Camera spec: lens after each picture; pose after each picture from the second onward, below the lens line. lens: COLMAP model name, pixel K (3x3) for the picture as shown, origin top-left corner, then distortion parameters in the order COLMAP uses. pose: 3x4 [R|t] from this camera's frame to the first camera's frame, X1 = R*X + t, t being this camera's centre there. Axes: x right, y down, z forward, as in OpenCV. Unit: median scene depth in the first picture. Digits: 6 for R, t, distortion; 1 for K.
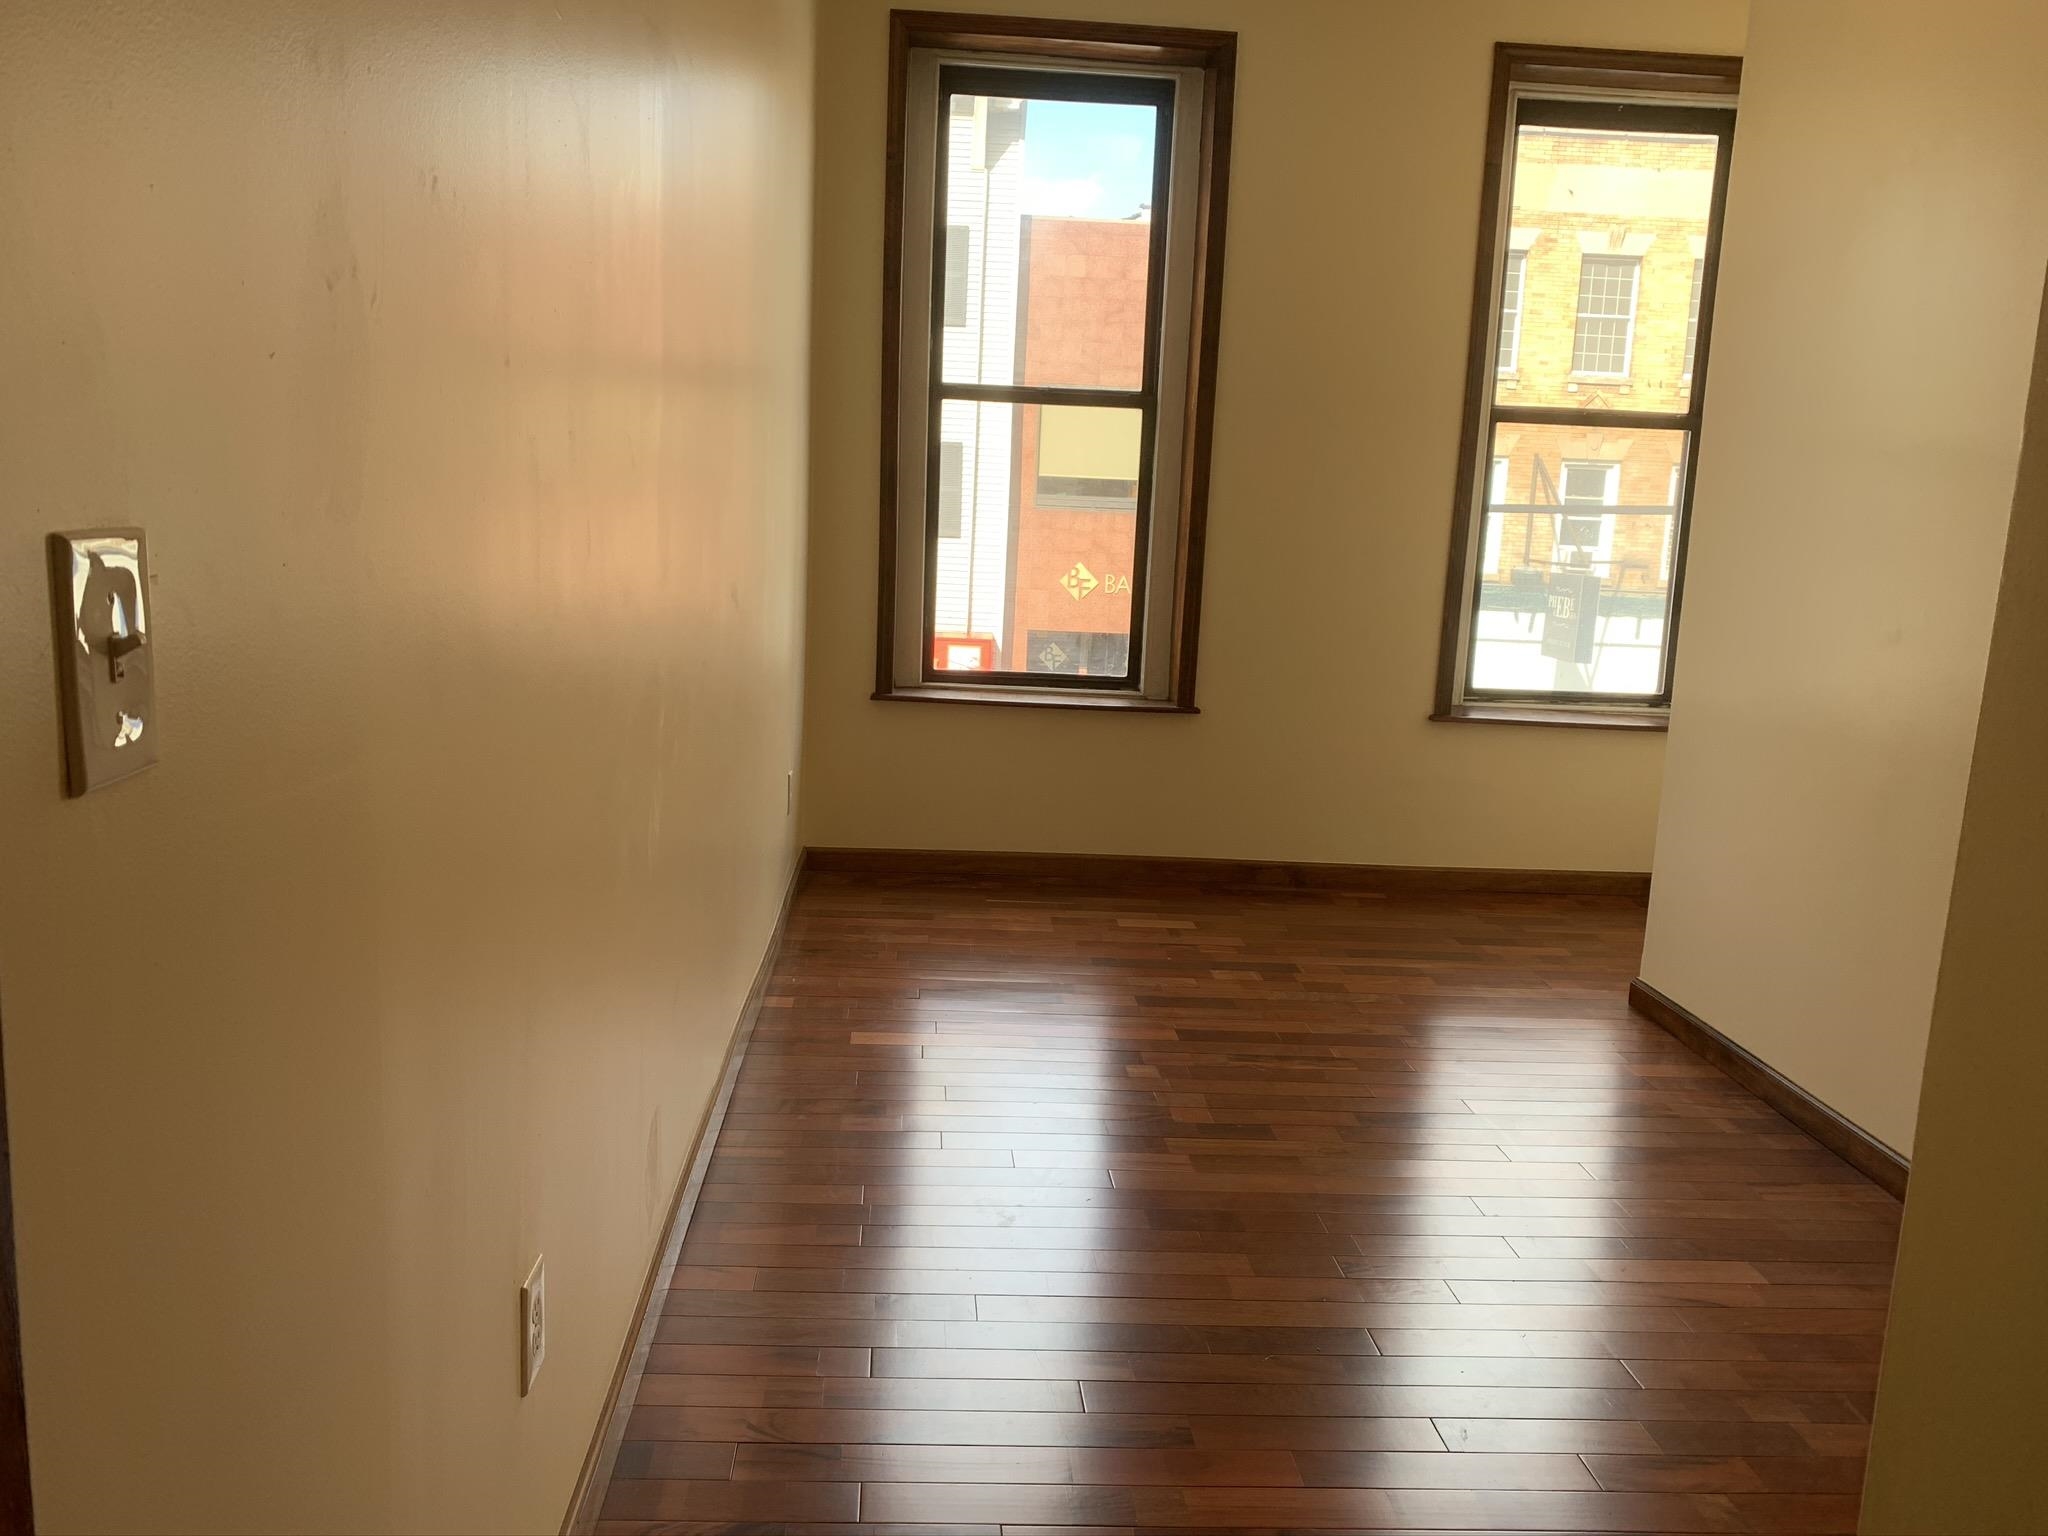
lens RADIAL K [[1562.8, 0, 1024.0], [0, 1562.8, 768.0], [0, 0, 1]] dist [0.002128, 0.000250]
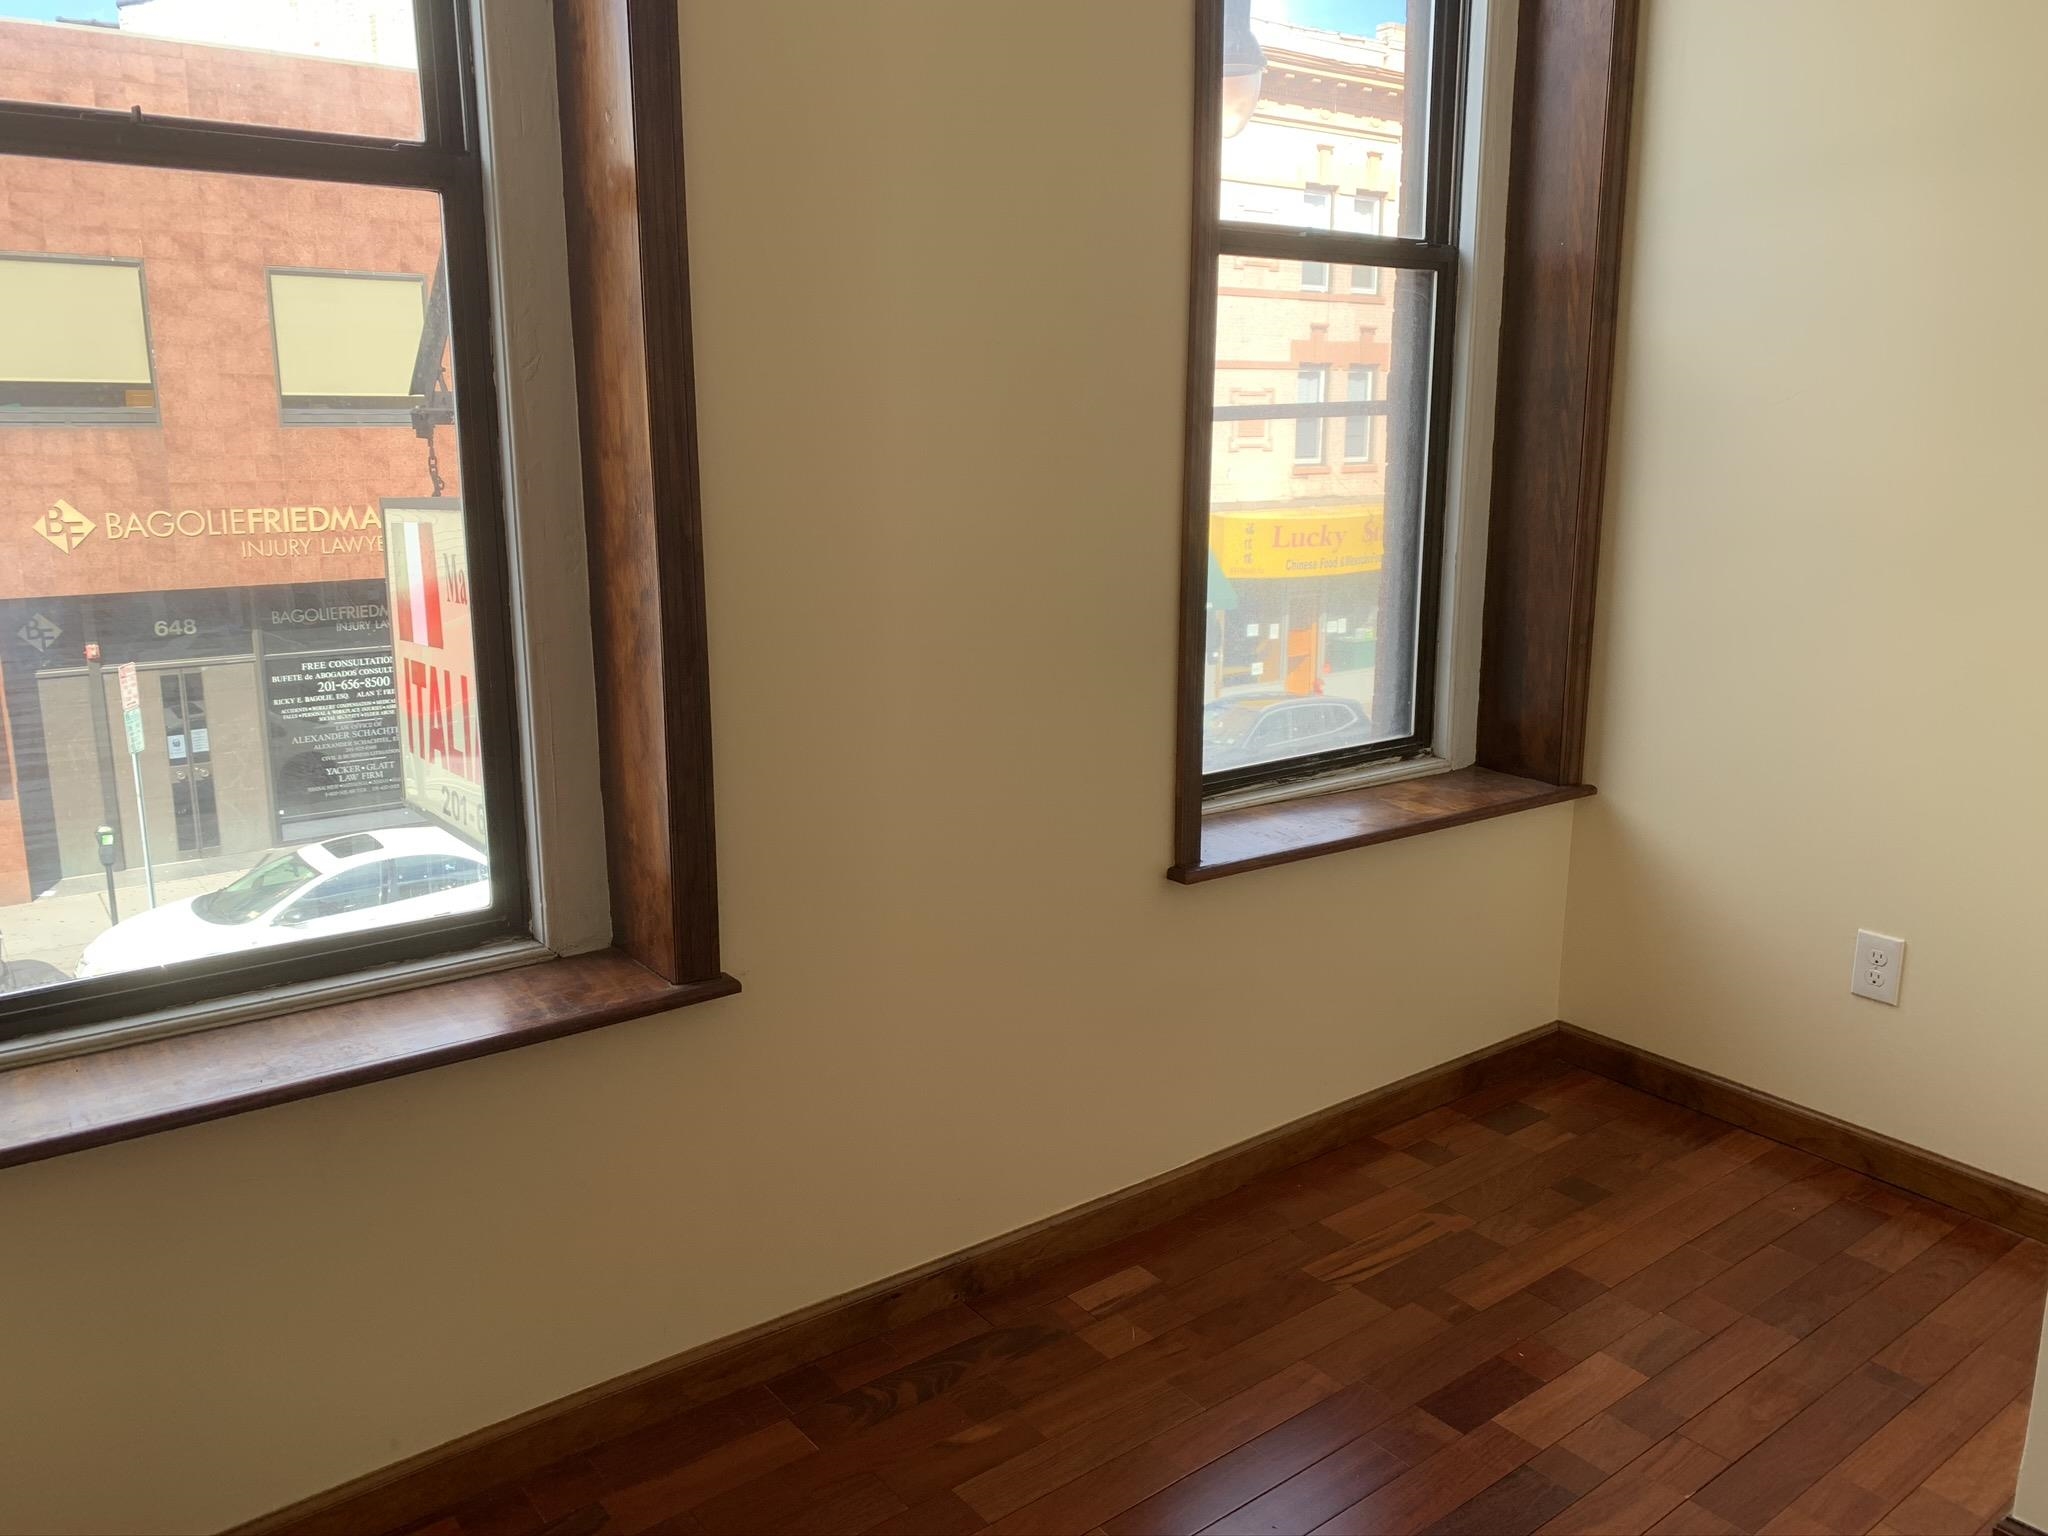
lens RADIAL K [[1613.1, 0, 1017.3], [0, 1613.1, 741.9], [0, 0, 1]] dist [0.004259, 0.002017]
pose [[0.835757, -0.149854, 0.528255, -0.006468], [0.126483, 0.988708, 0.080364, -0.024654], [-0.534333, -0.000349, 0.845274, 0.130122]]
